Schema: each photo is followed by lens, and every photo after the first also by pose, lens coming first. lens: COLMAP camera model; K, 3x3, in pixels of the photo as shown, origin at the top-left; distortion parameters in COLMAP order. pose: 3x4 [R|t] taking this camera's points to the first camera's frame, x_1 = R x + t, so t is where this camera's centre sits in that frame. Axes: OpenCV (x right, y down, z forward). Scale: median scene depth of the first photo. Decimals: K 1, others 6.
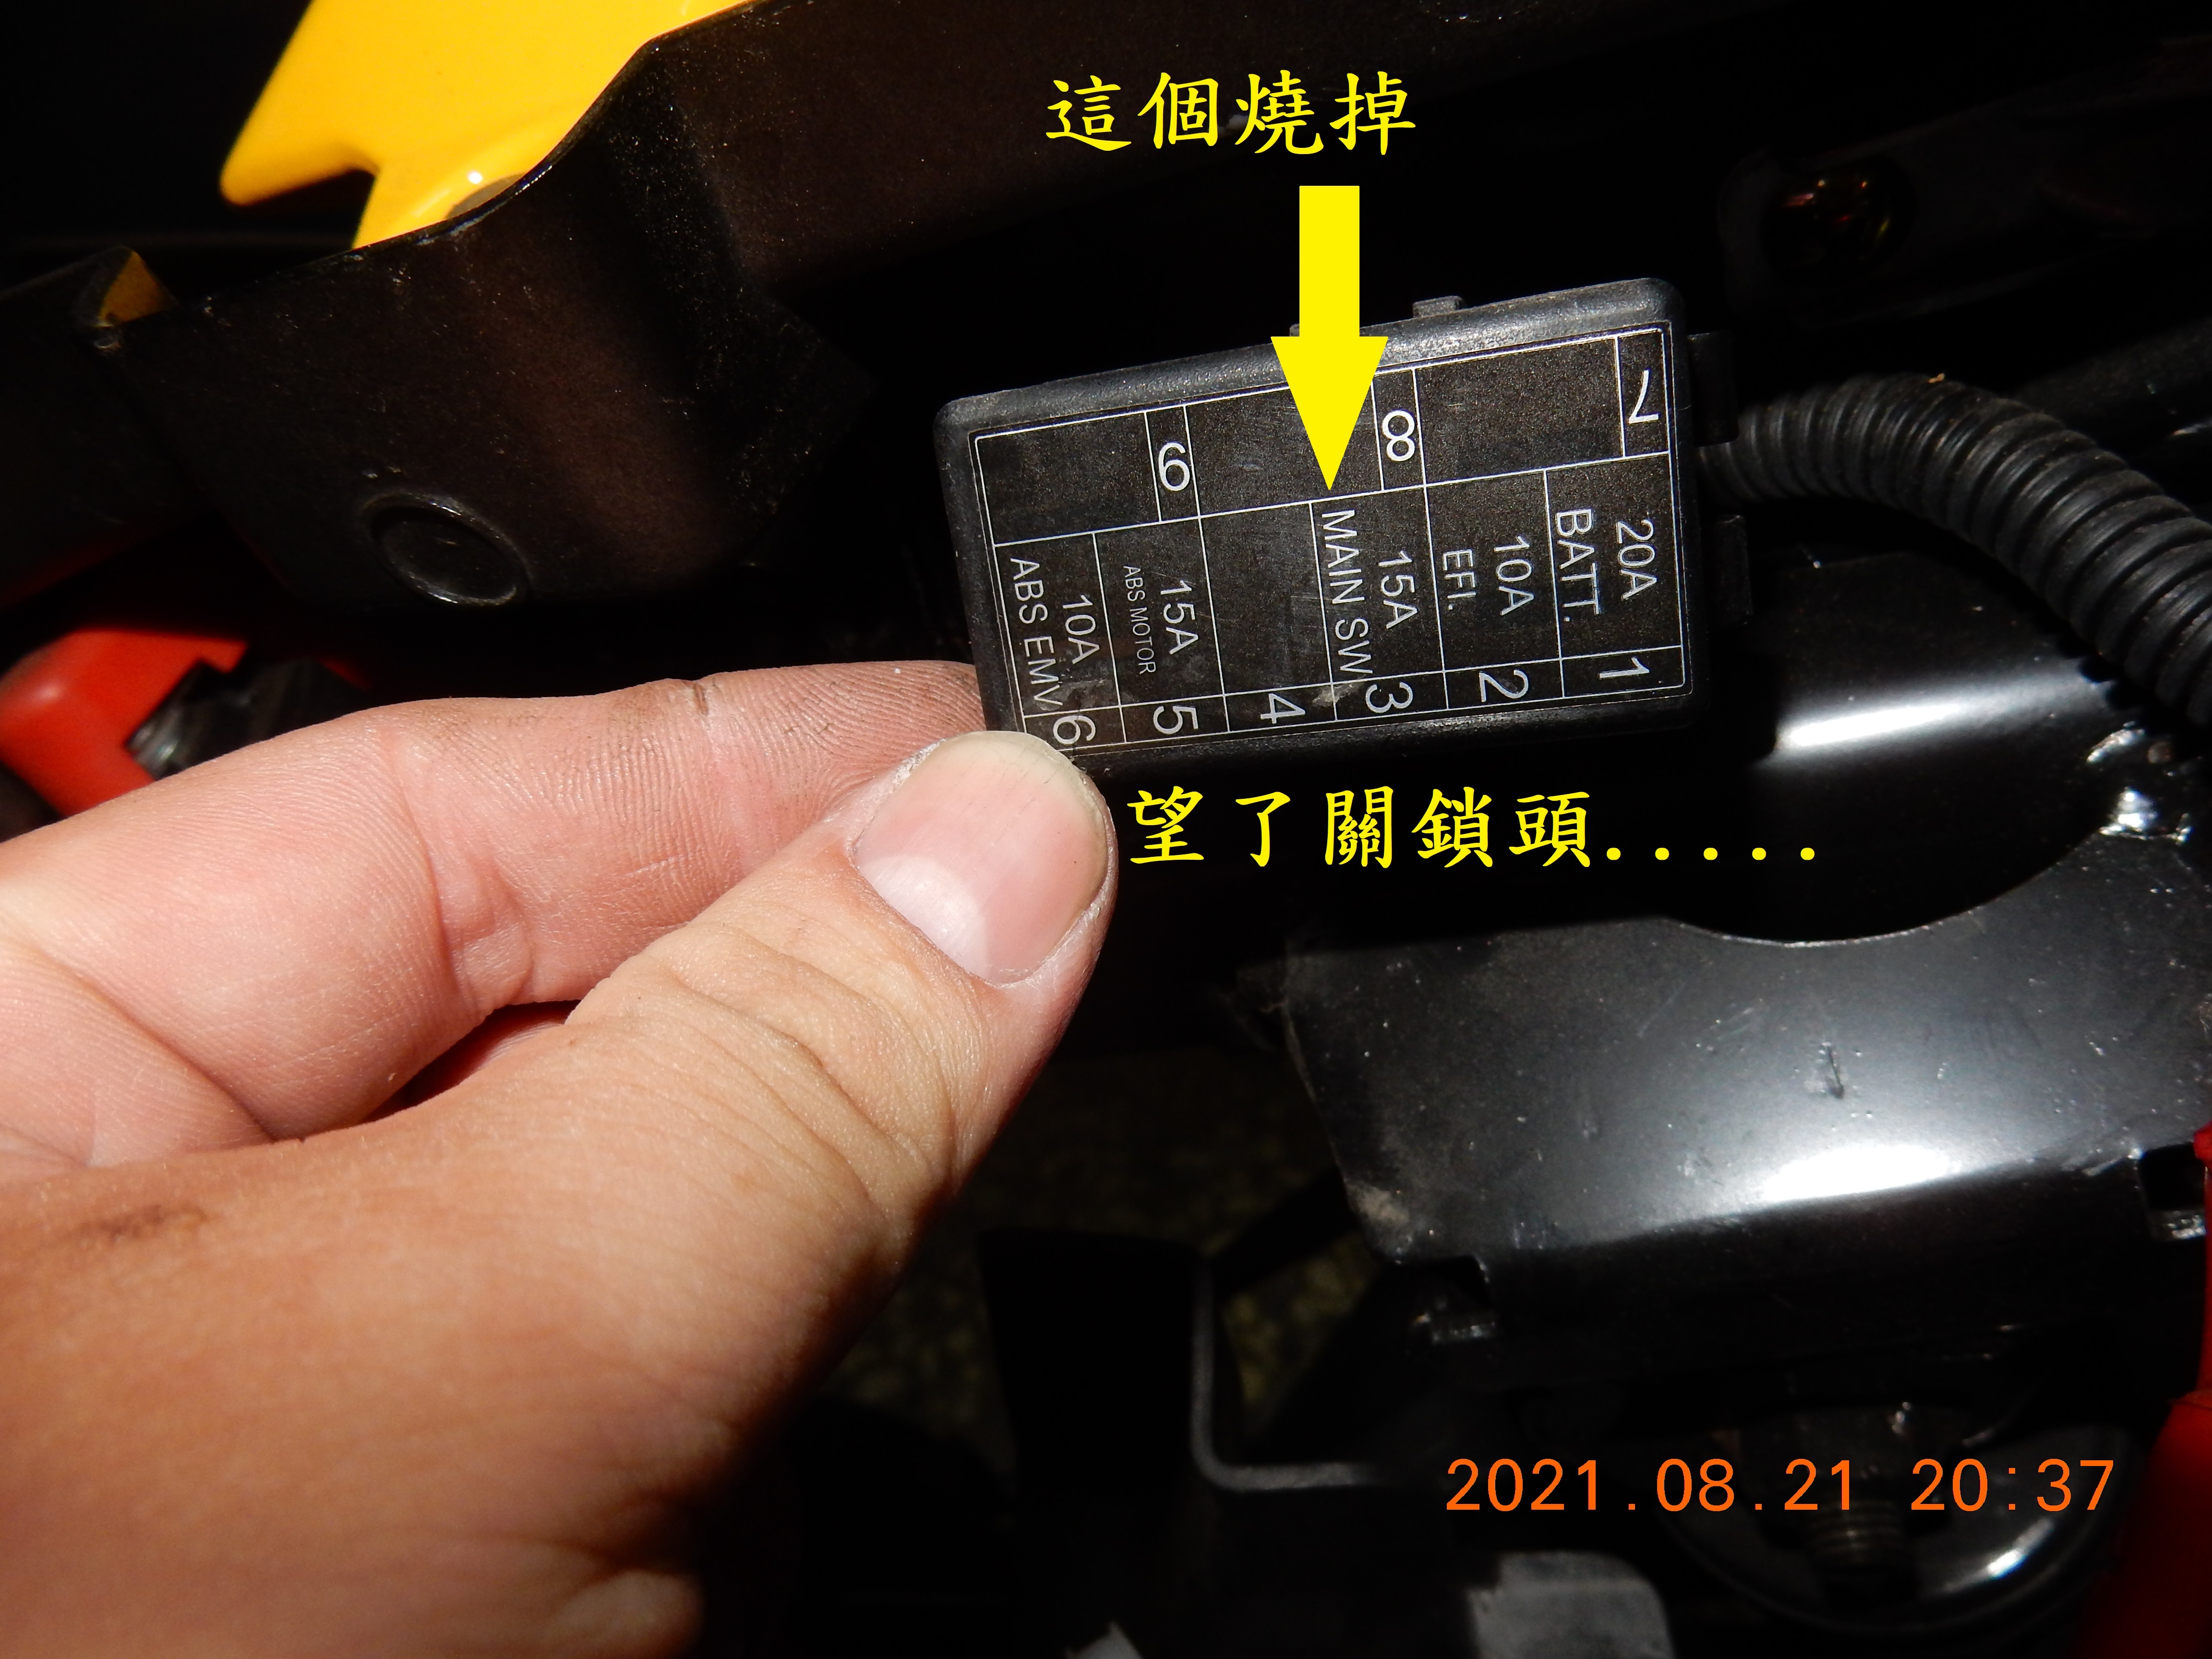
lens RADIAL K [[1656.2, 0, 1094.9], [0, 1656.2, 846.2], [0, 0, 1]] dist [0.010174, -0.013675]
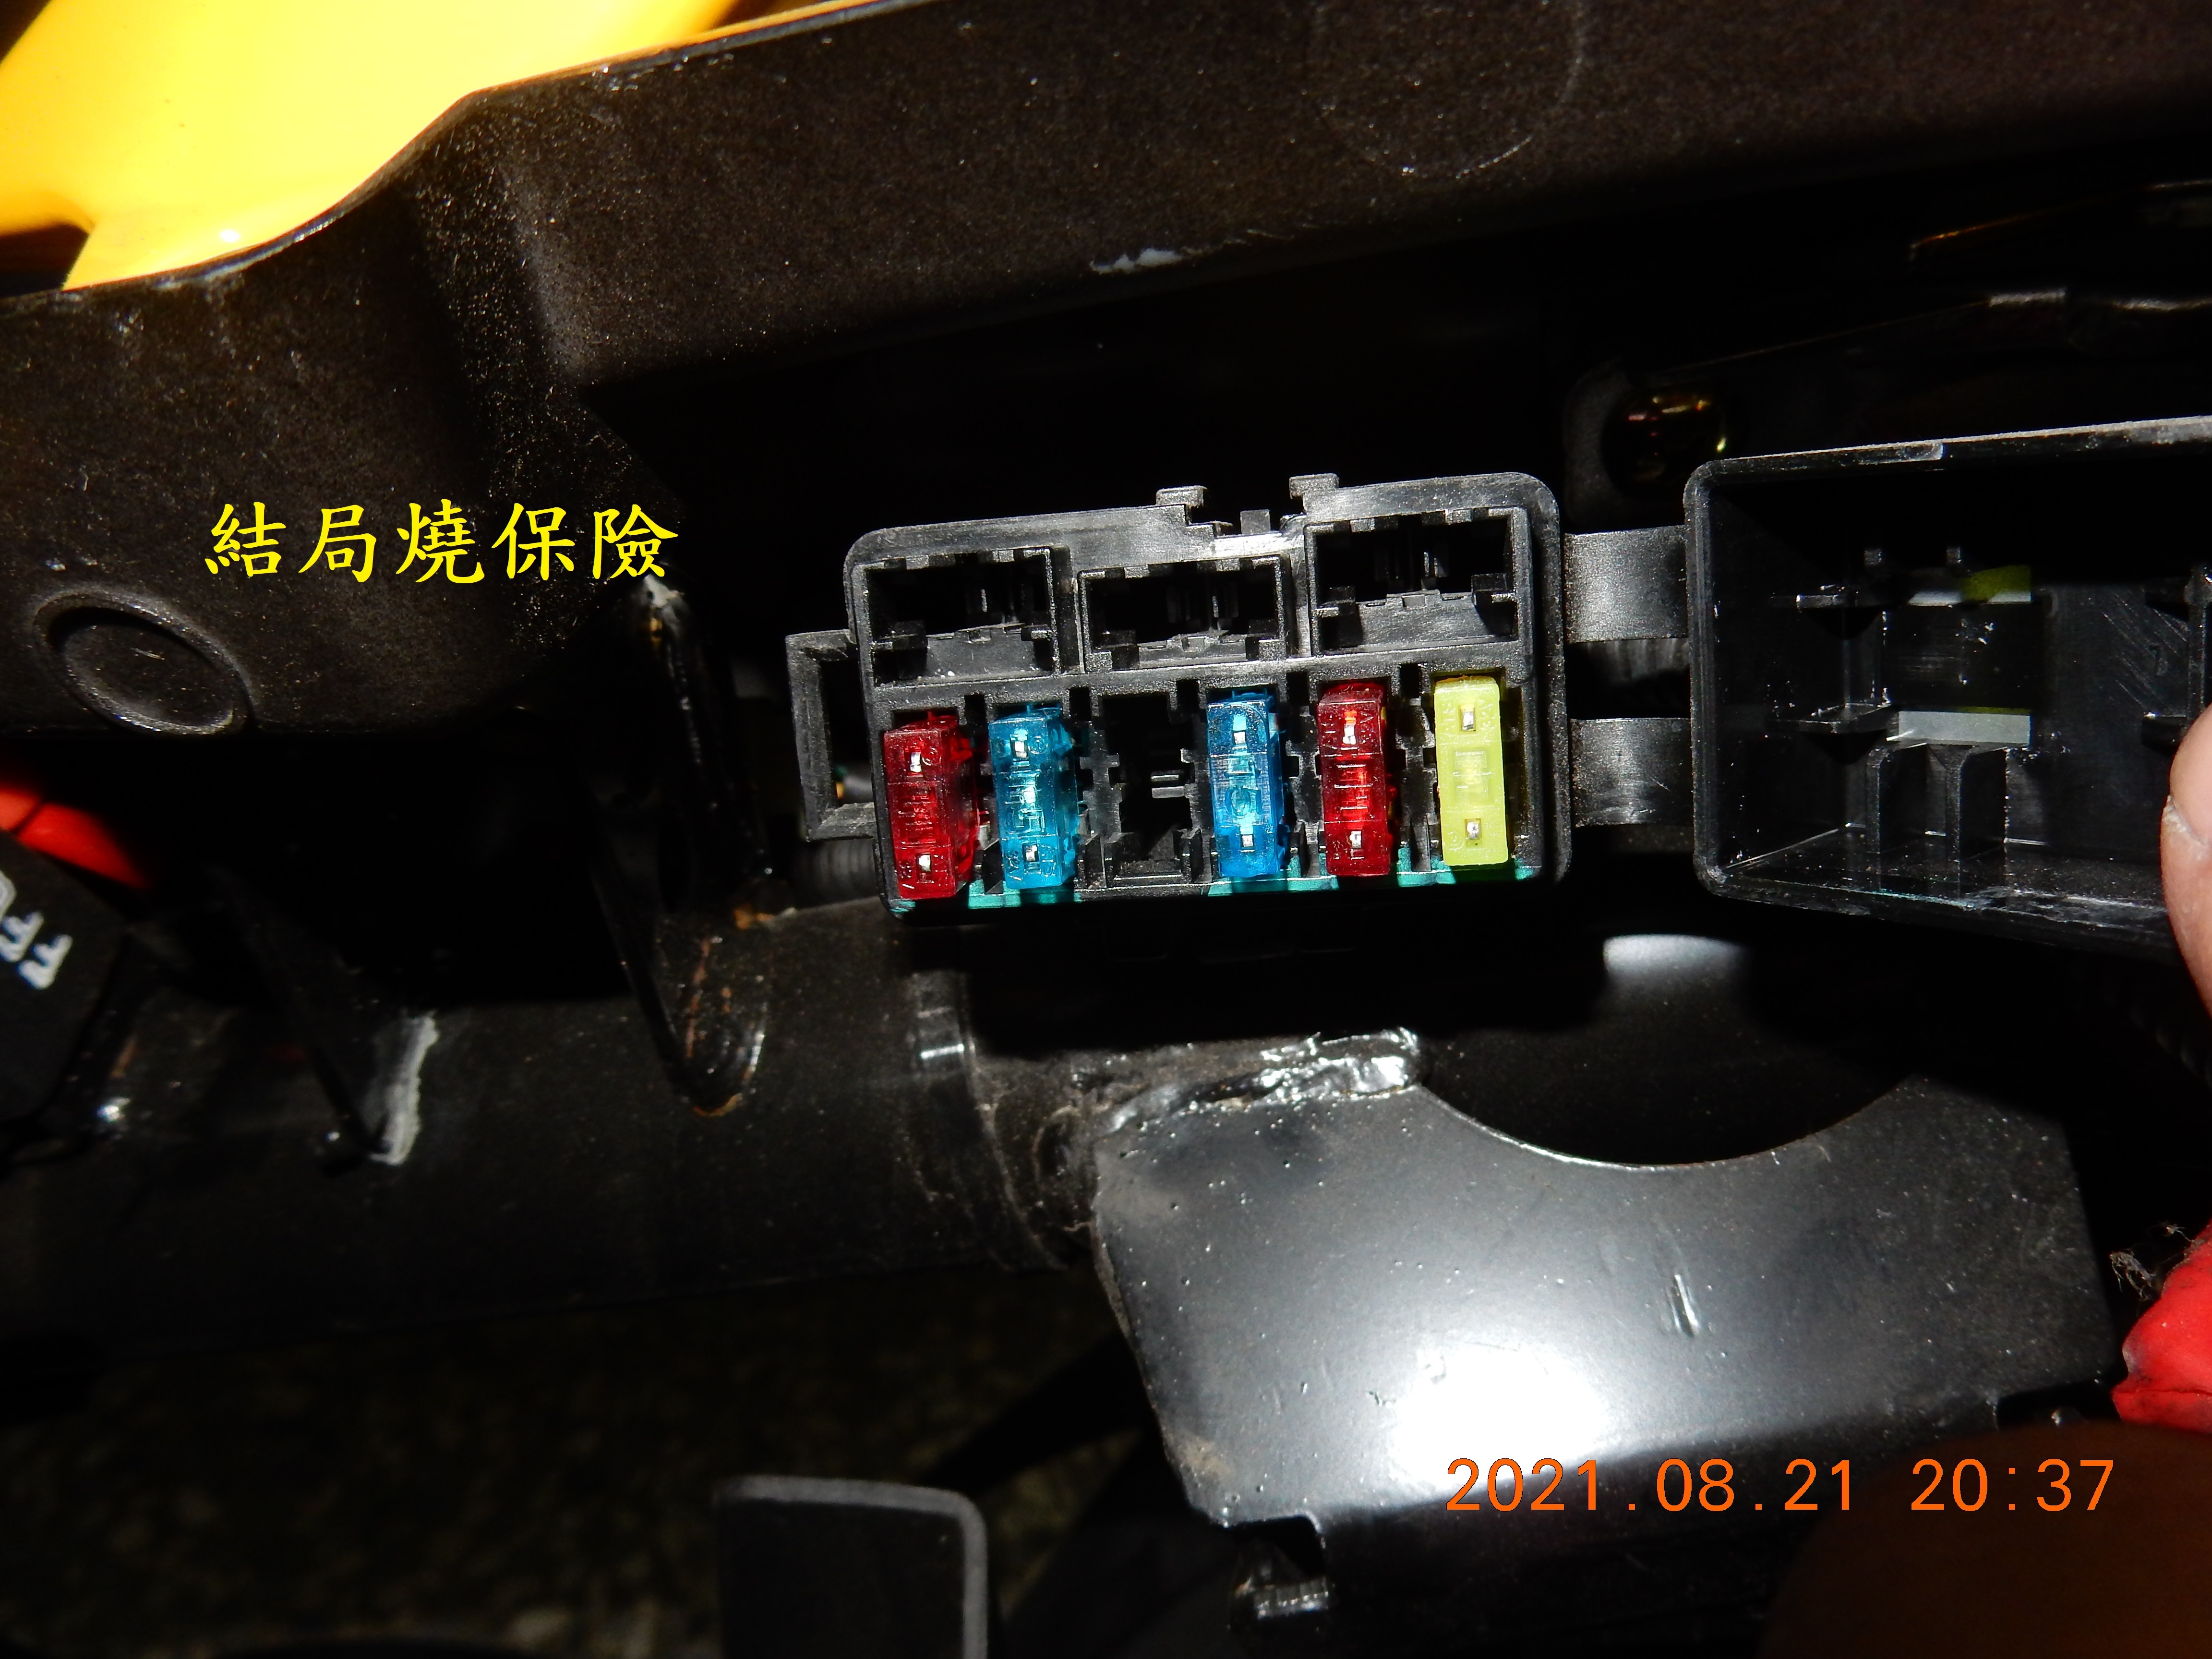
lens RADIAL K [[1656.2, 0, 1105.9], [0, 1656.2, 836.4], [0, 0, 1]] dist [0.010174, -0.013675]
pose [[0.982546, 0.049151, 0.179408, -0.067336], [-0.028302, 0.992732, -0.116974, -0.011265], [-0.183854, 0.109855, 0.976796, 0.119821]]
